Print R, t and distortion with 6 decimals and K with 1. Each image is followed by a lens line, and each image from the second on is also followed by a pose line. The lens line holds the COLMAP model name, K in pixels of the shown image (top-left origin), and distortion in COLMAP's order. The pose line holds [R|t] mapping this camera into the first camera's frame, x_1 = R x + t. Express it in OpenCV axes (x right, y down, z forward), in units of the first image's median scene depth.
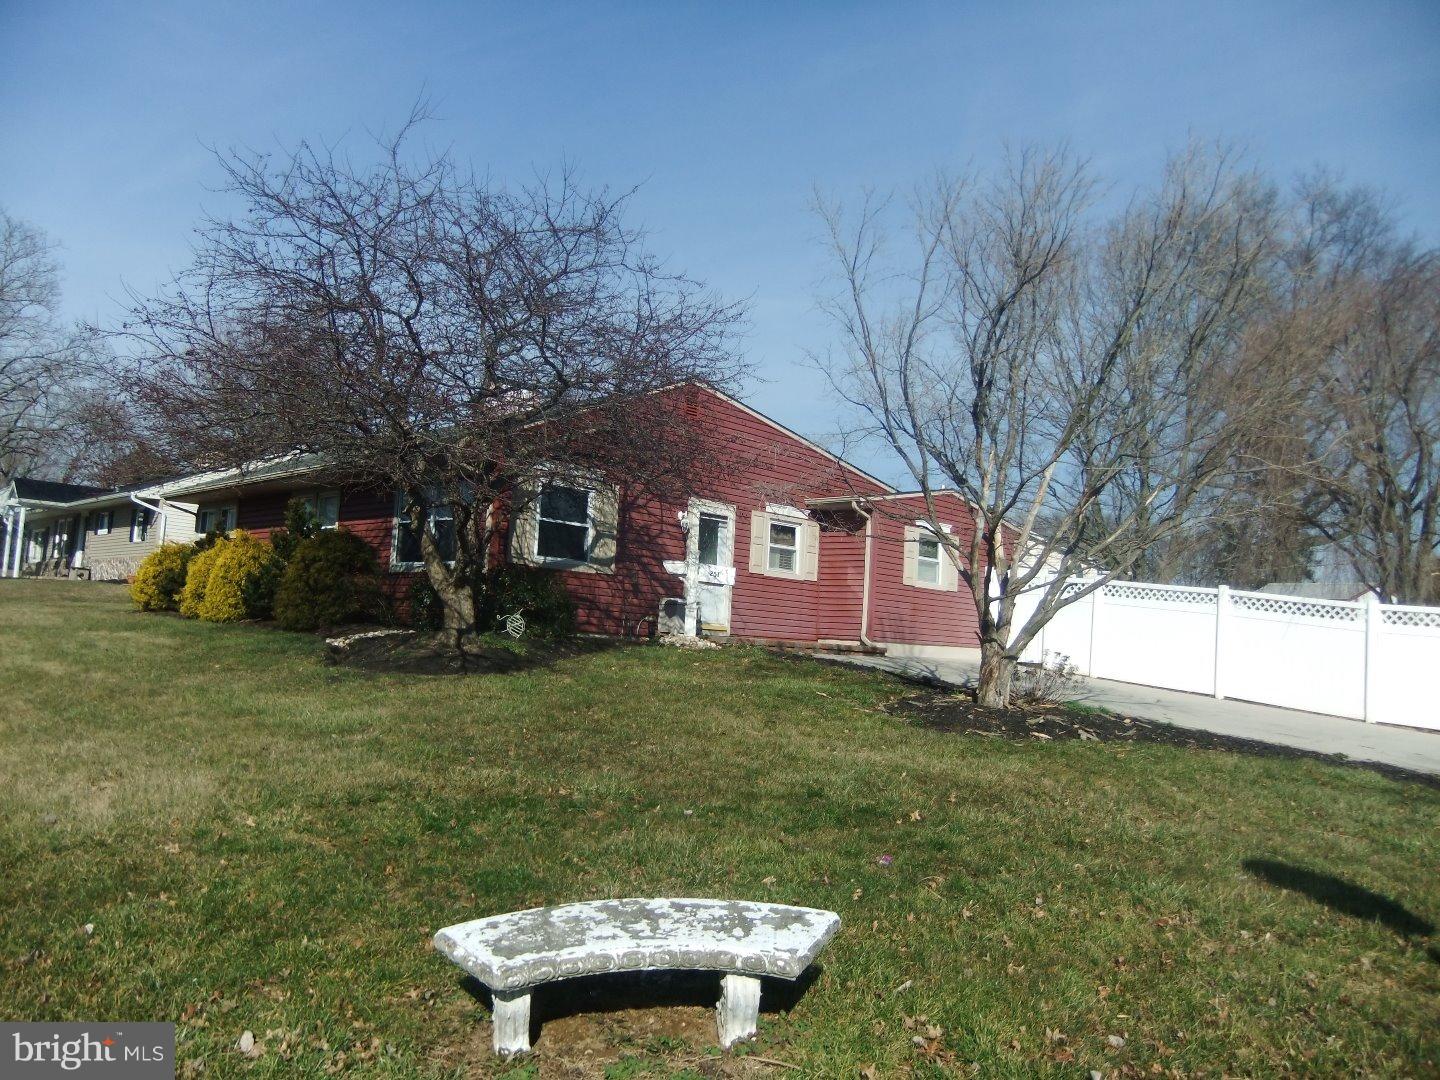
lens RADIAL K [[1102.1, 0, 718.3], [0, 1102.1, 531.5], [0, 0, 1]] dist [-0.083551, 0.086490]
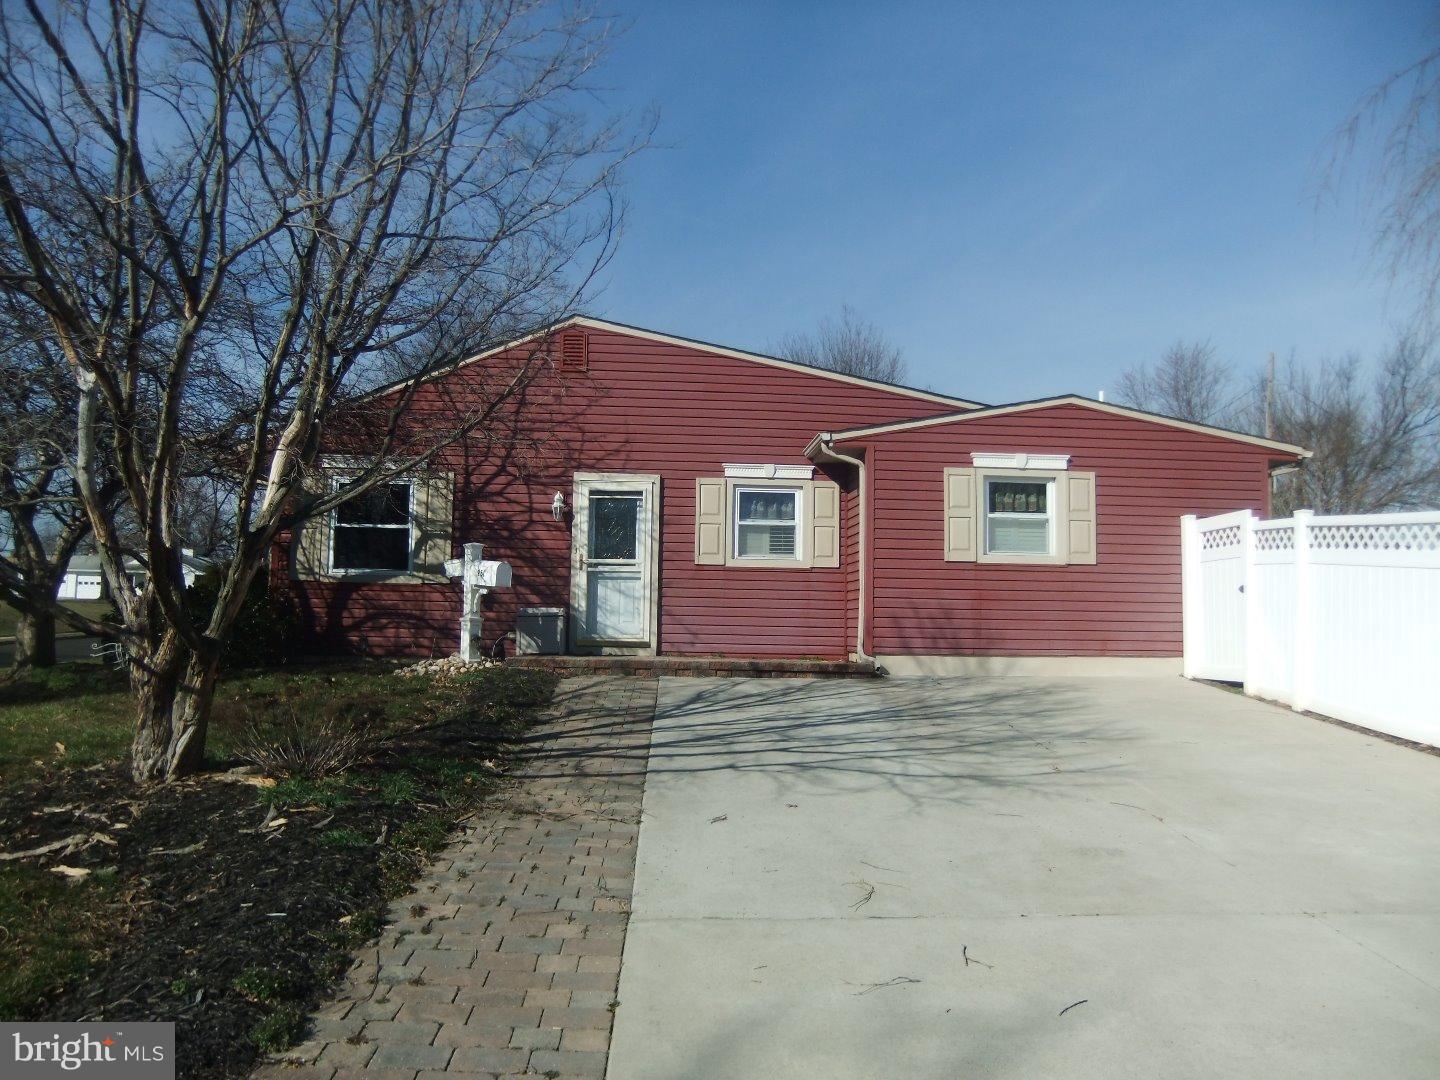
lens RADIAL K [[1102.1, 0, 718.3], [0, 1102.1, 531.5], [0, 0, 1]] dist [-0.083551, 0.086490]
pose [[0.763238, -0.105429, -0.637458, 0.547263], [0.094950, 0.994188, -0.050744, 0.058892], [0.639103, -0.021797, 0.768812, 0.499714]]
